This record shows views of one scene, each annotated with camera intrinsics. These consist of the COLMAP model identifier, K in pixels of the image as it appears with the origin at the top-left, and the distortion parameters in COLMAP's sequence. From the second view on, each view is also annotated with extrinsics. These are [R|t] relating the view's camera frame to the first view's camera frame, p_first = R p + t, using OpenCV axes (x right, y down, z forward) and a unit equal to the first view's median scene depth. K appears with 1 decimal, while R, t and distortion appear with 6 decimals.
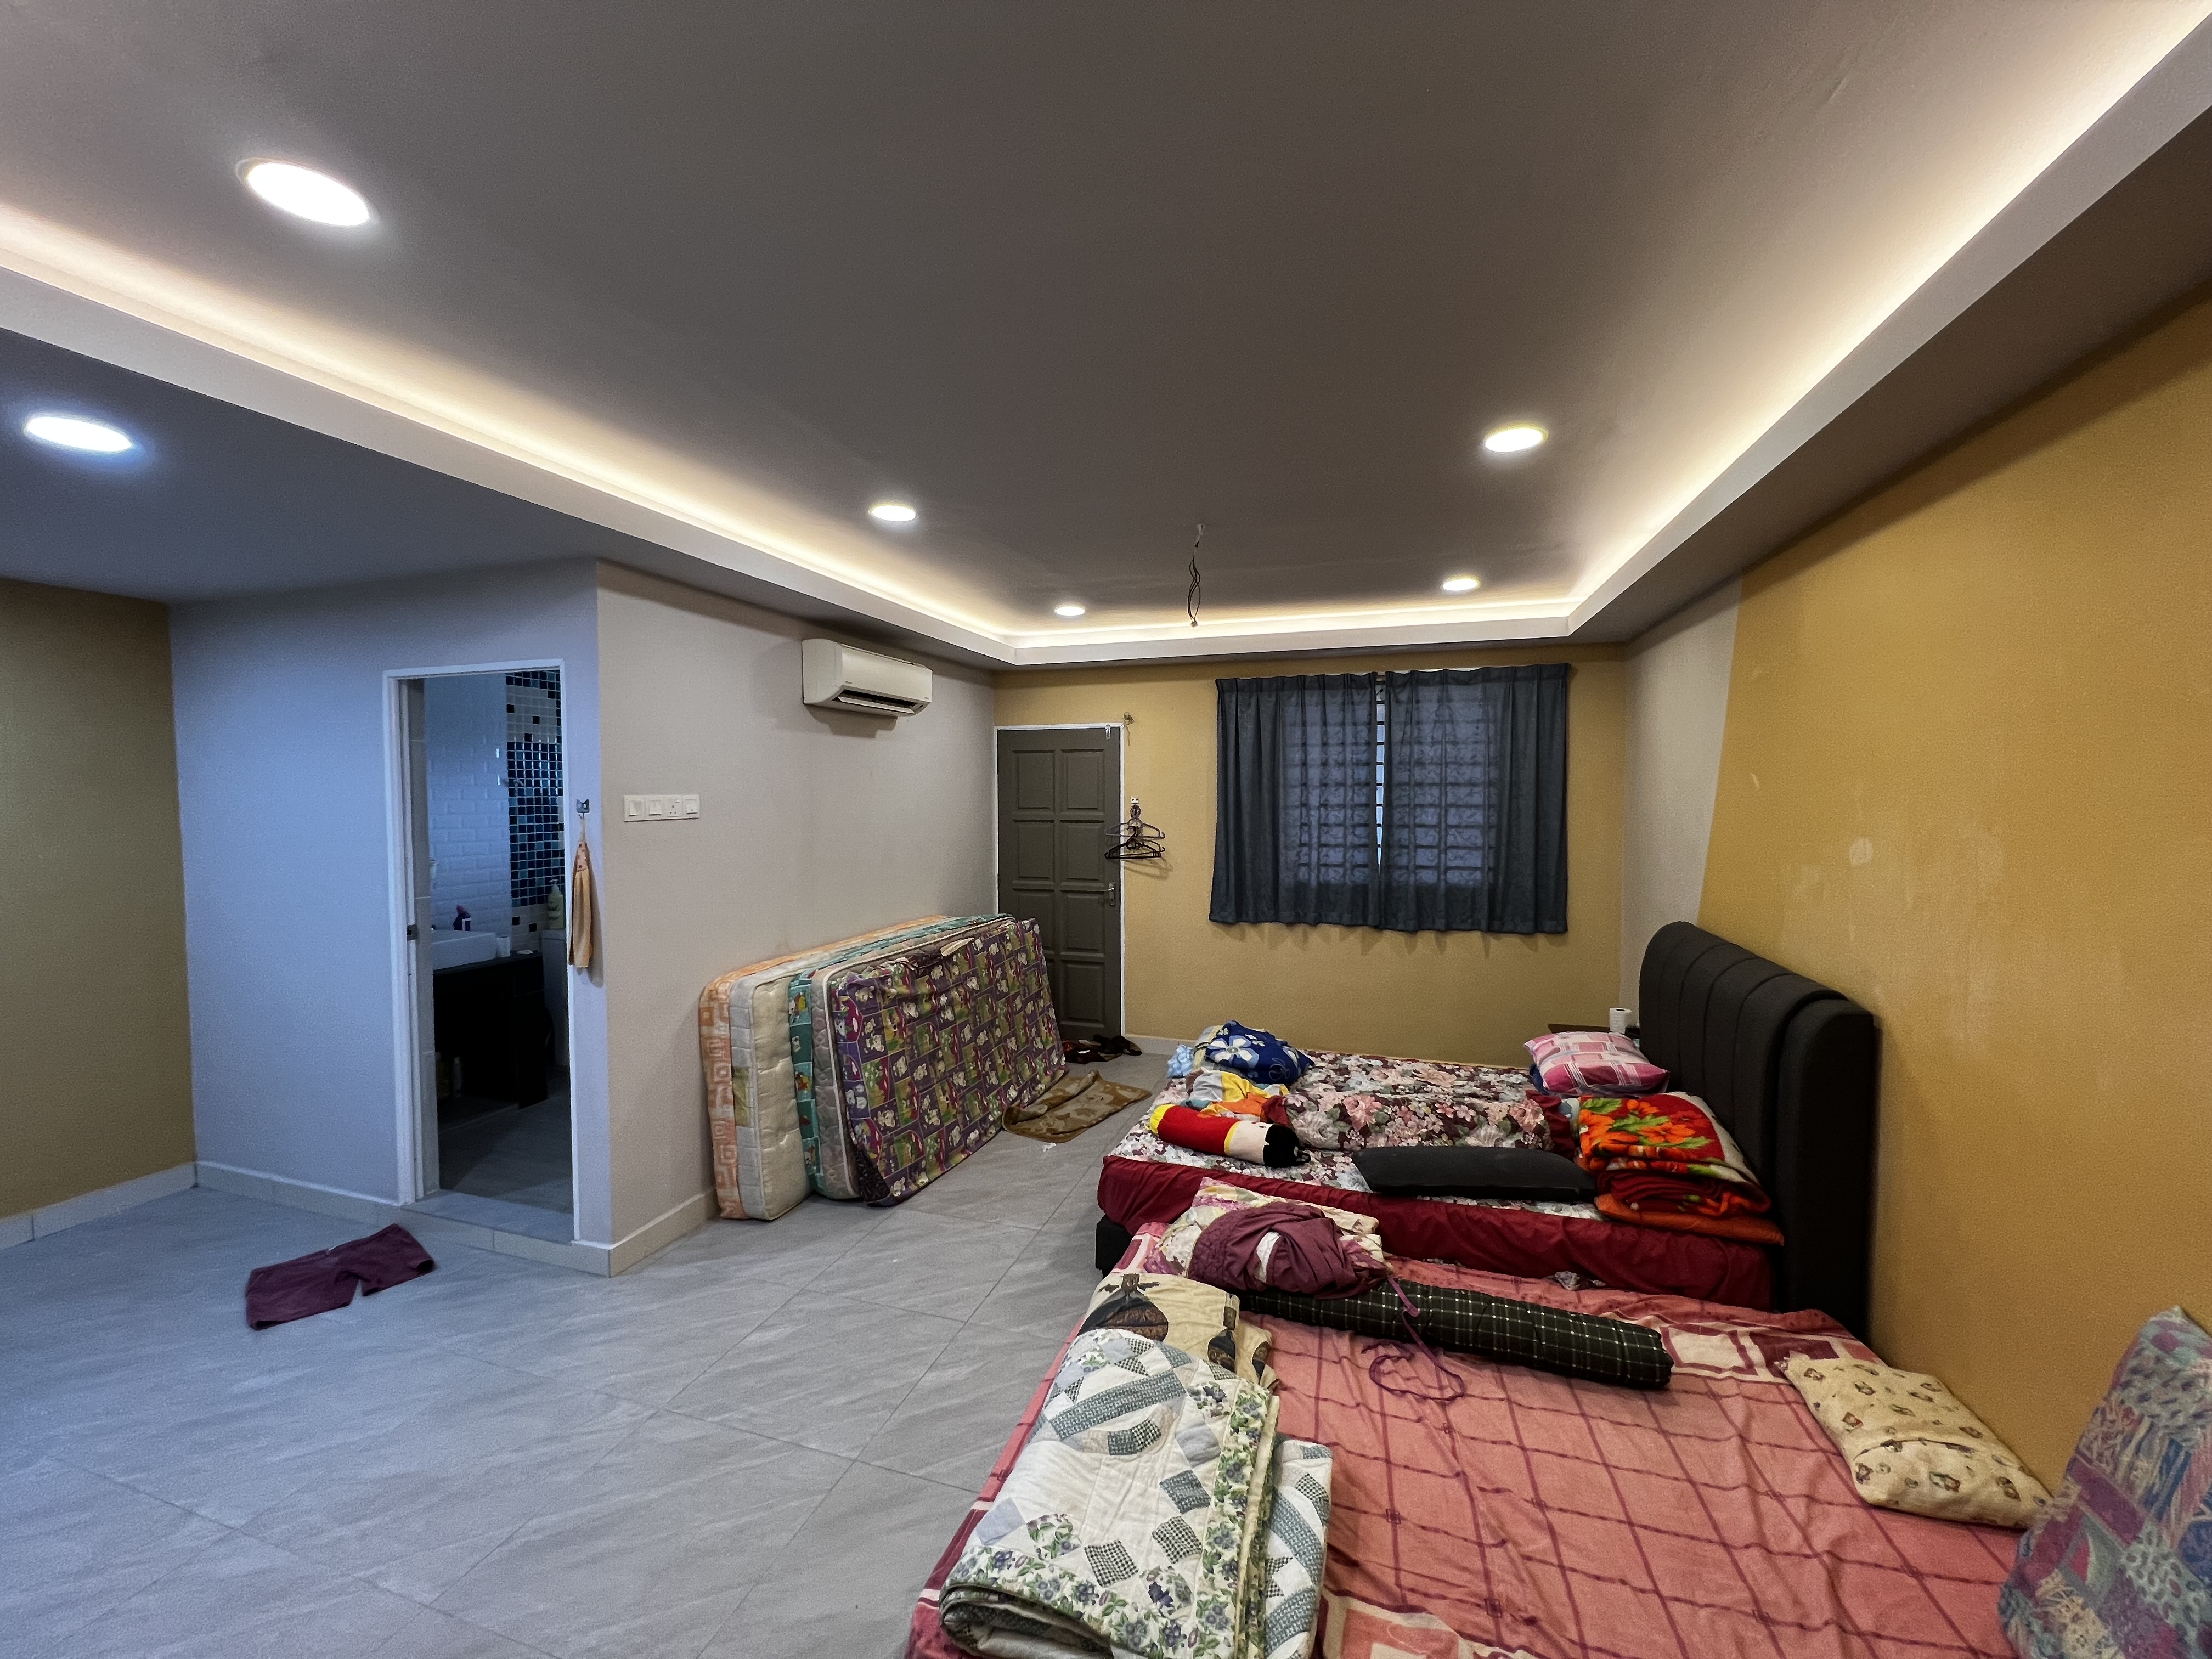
lens RADIAL K [[882.7, 0, 1102.6], [0, 882.7, 827.2], [0, 0, 1]] dist [-0.002633, 0.000429]
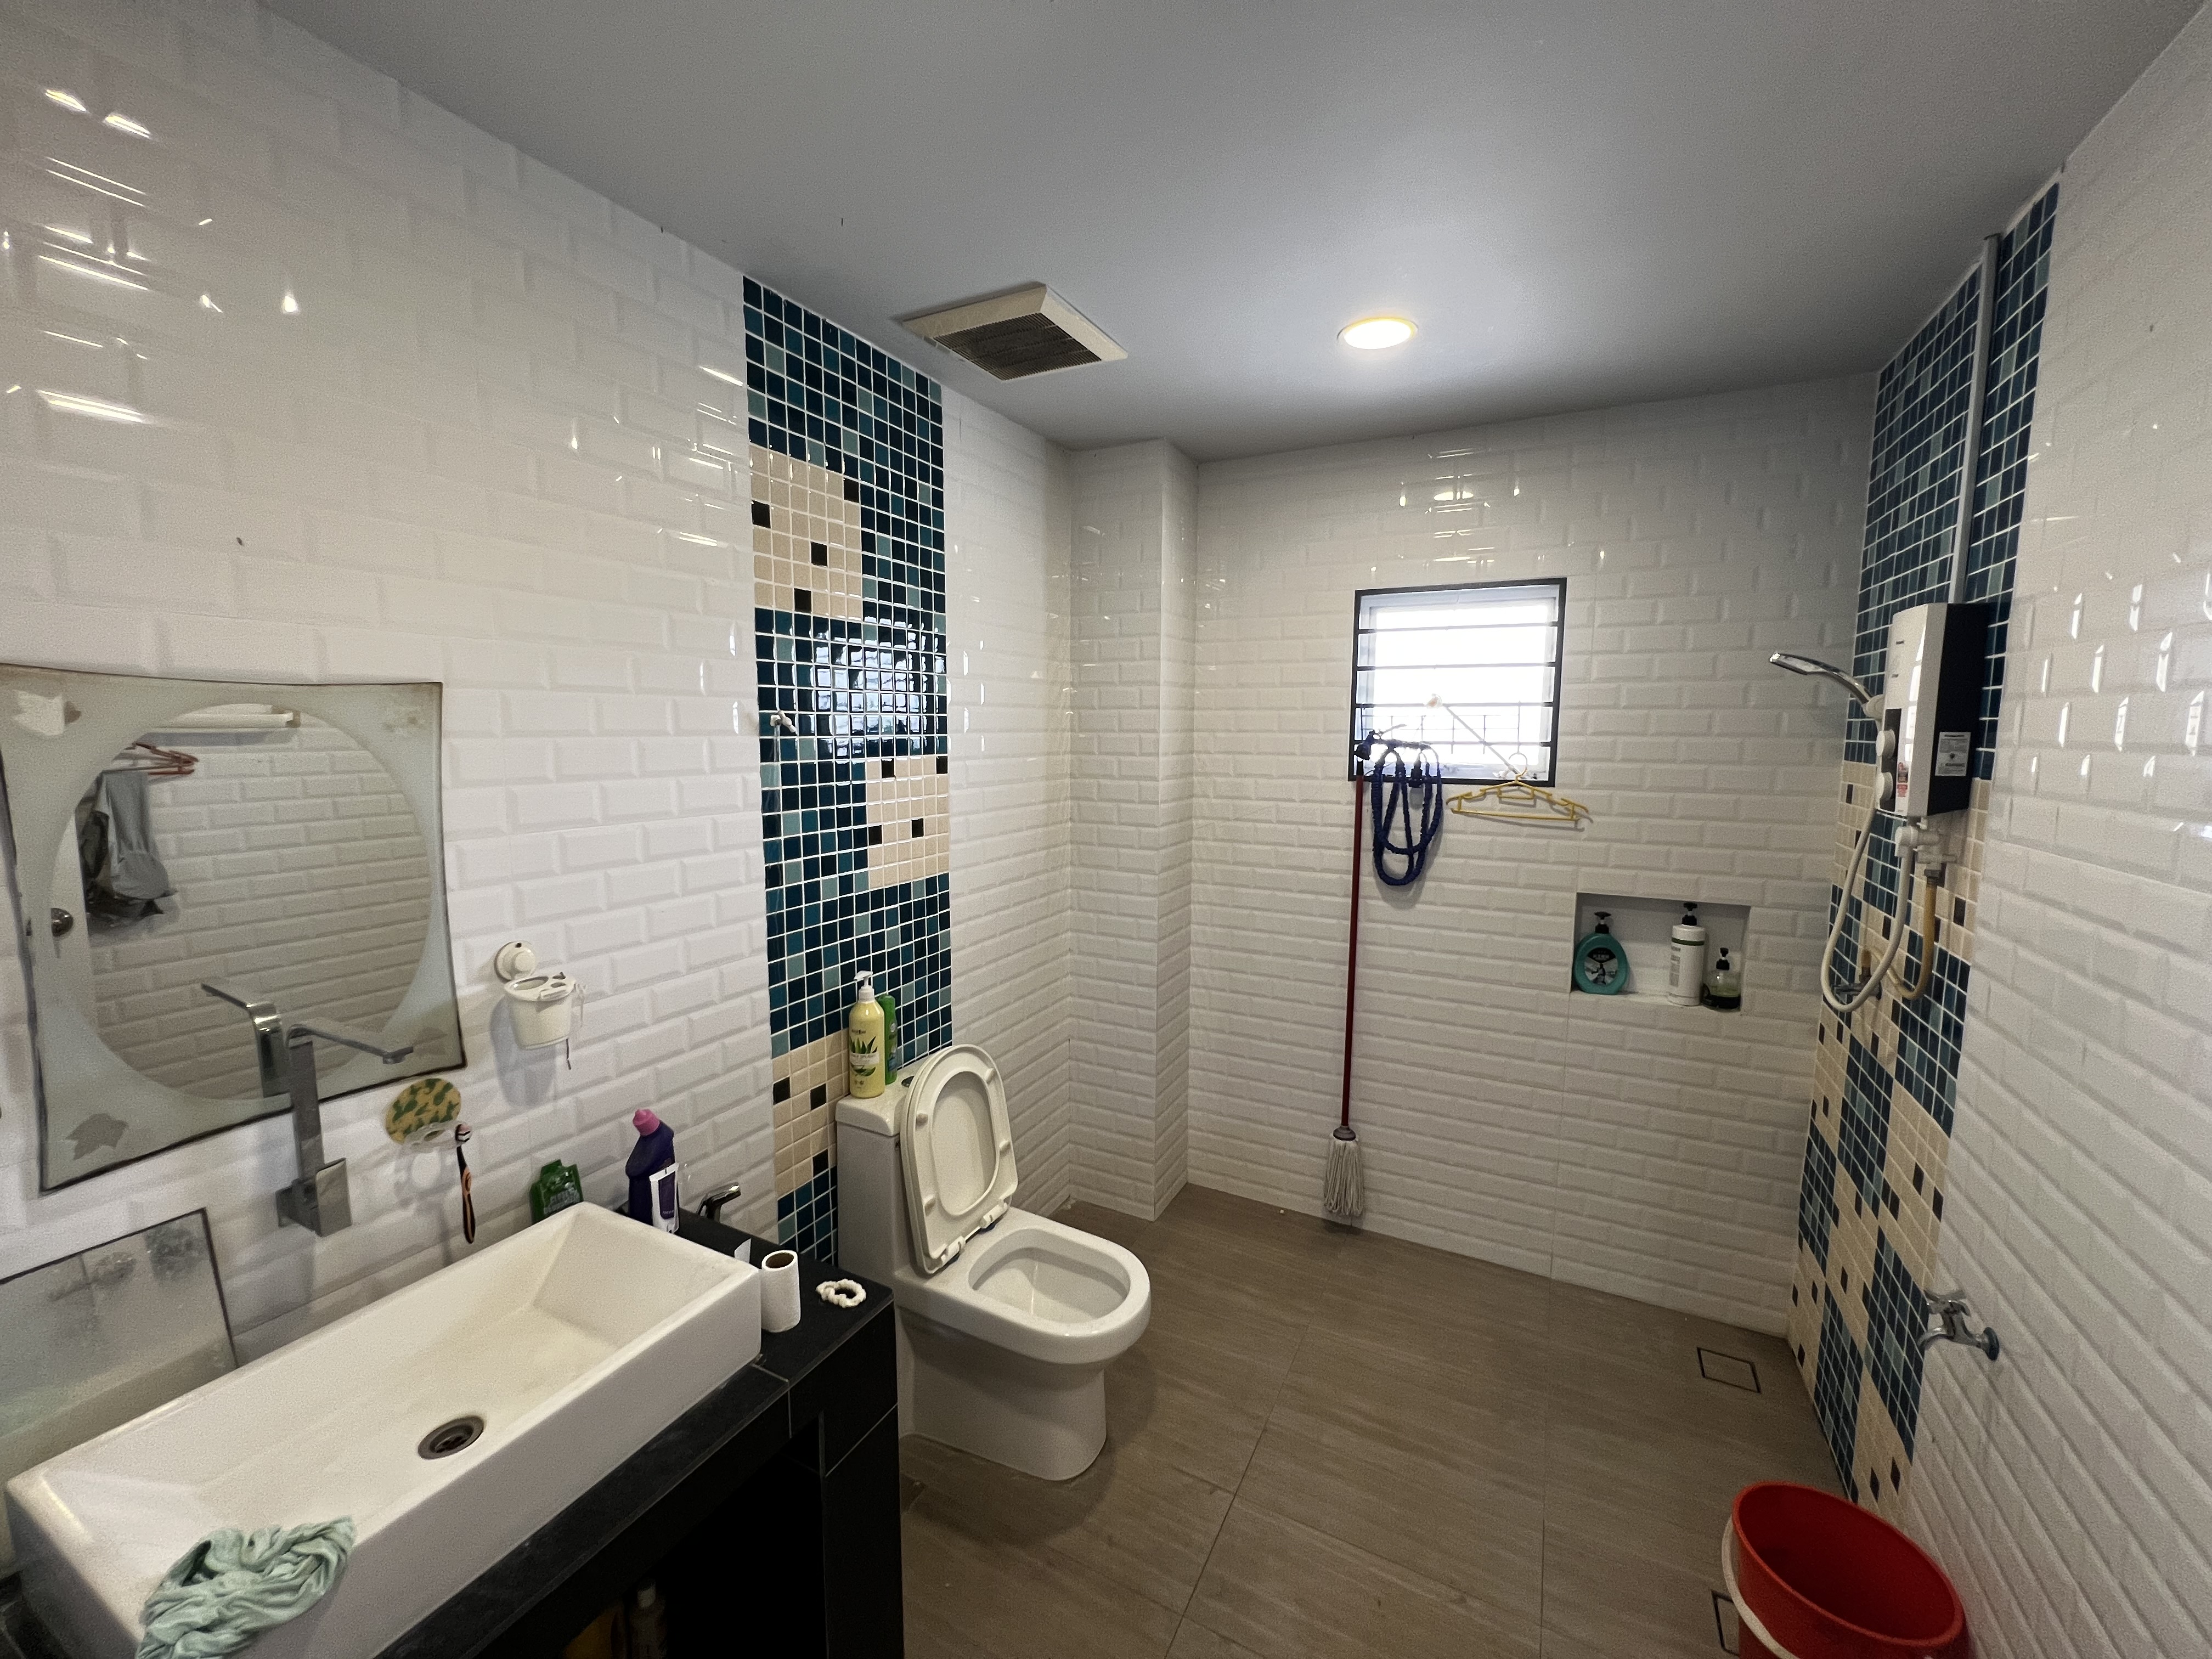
lens RADIAL K [[882.7, 0, 1107.8], [0, 882.7, 824.4], [0, 0, 1]] dist [-0.002633, 0.000429]
pose [[0.988946, 0.020716, -0.146824, -0.470192], [-0.010698, 0.997580, 0.068695, -0.035079], [0.147892, -0.066365, 0.986774, 0.649793]]
